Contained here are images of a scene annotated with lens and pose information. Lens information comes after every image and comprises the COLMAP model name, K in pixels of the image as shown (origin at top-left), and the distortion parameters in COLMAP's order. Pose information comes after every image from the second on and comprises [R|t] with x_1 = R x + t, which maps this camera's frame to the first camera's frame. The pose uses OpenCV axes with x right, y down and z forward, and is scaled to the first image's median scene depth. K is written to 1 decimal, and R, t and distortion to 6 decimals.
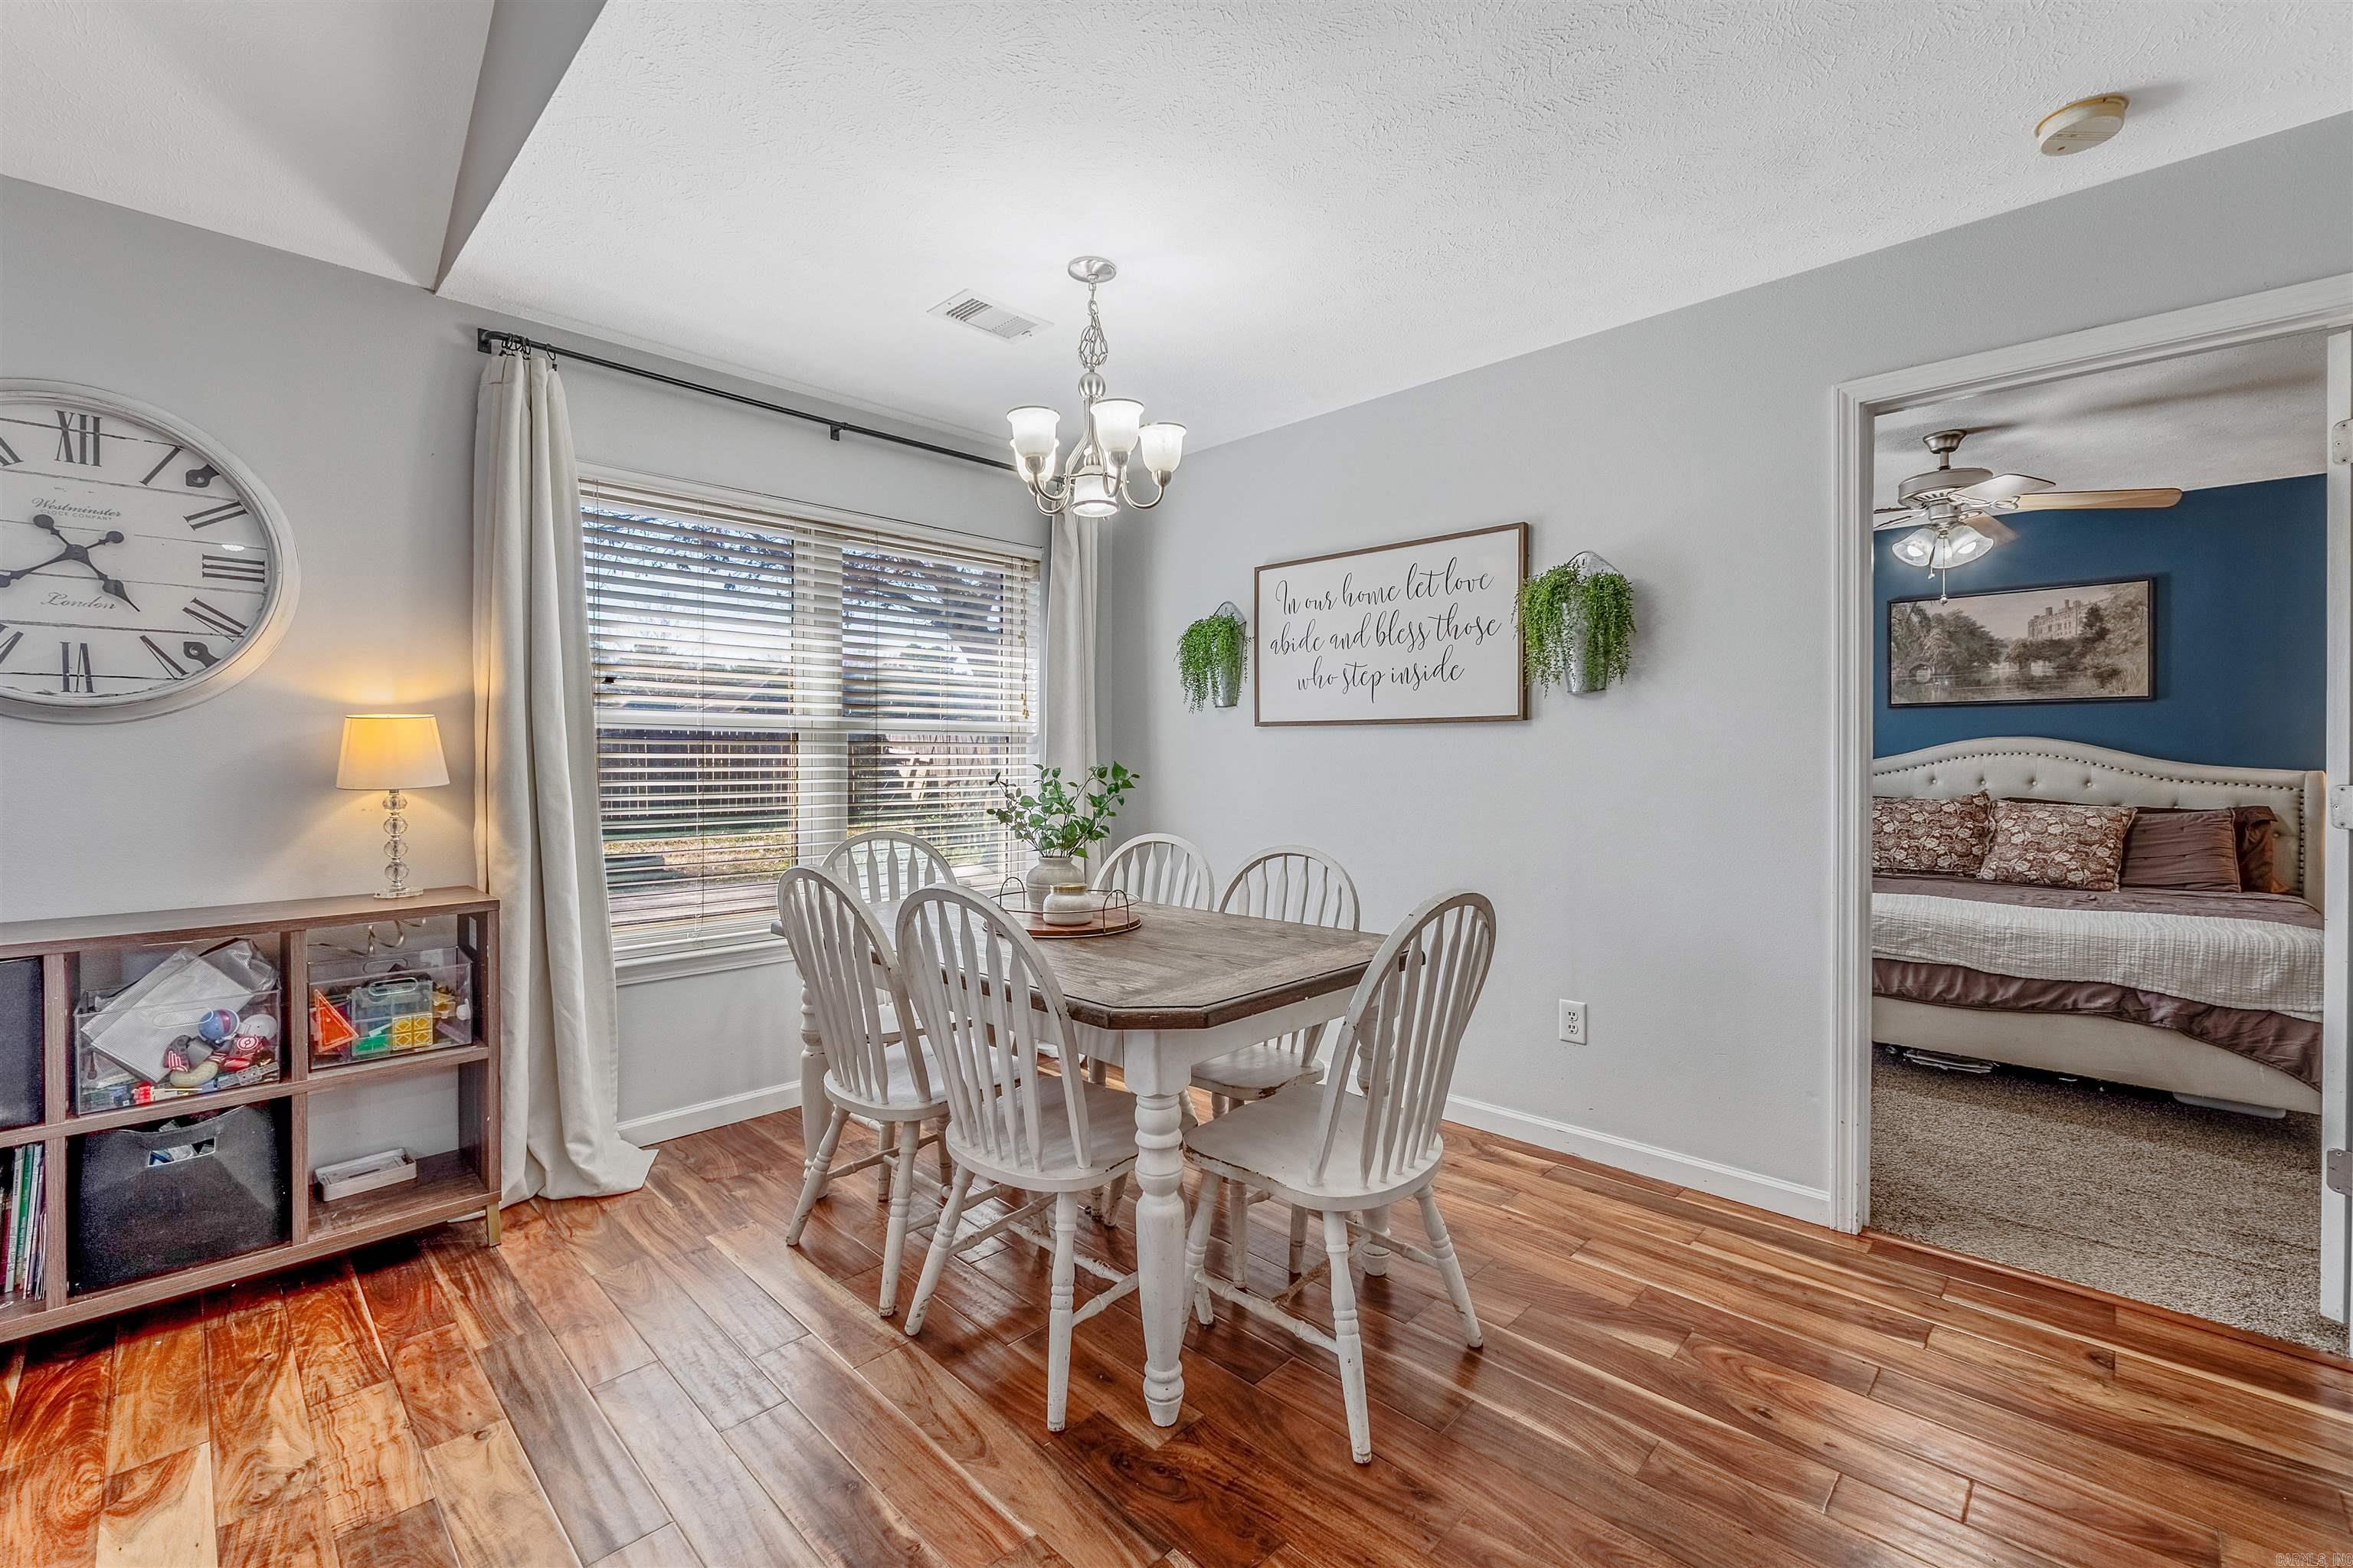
lens RADIAL K [[998.8, 0, 1168.1], [0, 998.8, 772.6], [0, 0, 1]] dist [-0.003020, 0.000253]
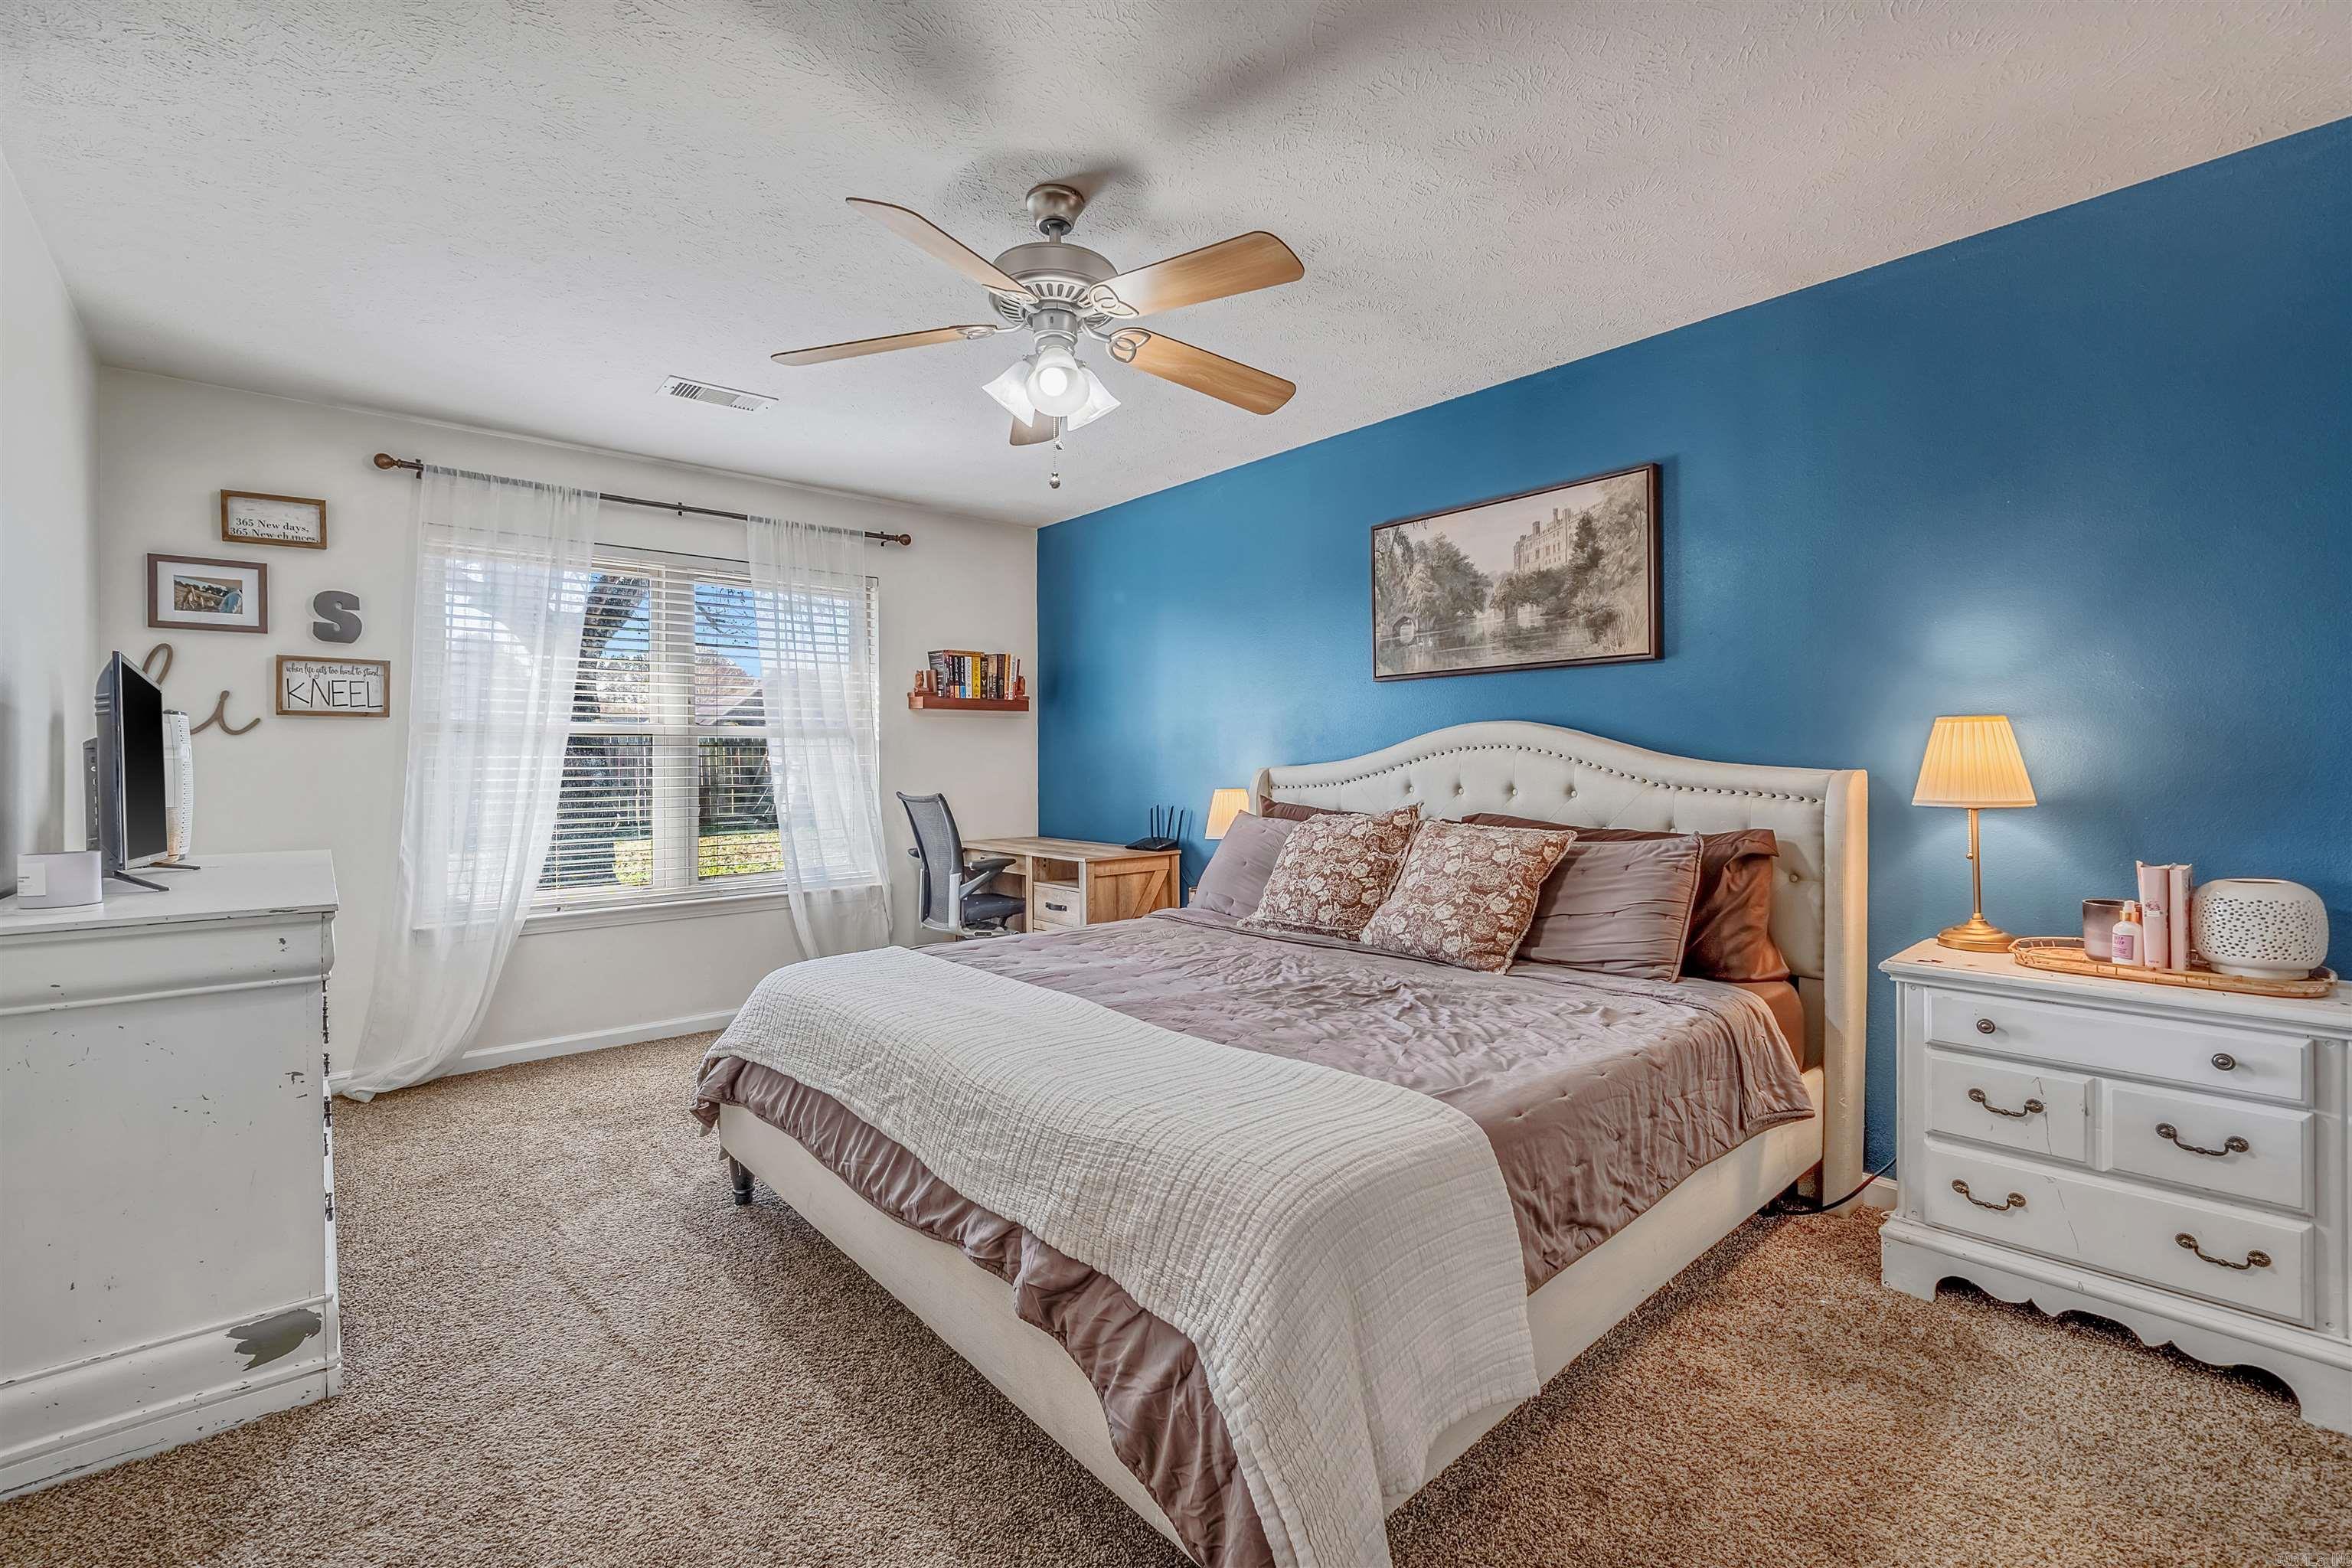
lens RADIAL K [[998.3, 0, 1180.5], [0, 998.3, 773.1], [0, 0, 1]] dist [-0.003020, 0.000253]
pose [[0.996610, -0.004657, -0.082143, 0.720548], [0.003997, 0.999958, -0.008194, 0.002804], [0.082178, 0.007838, 0.996587, 0.339741]]
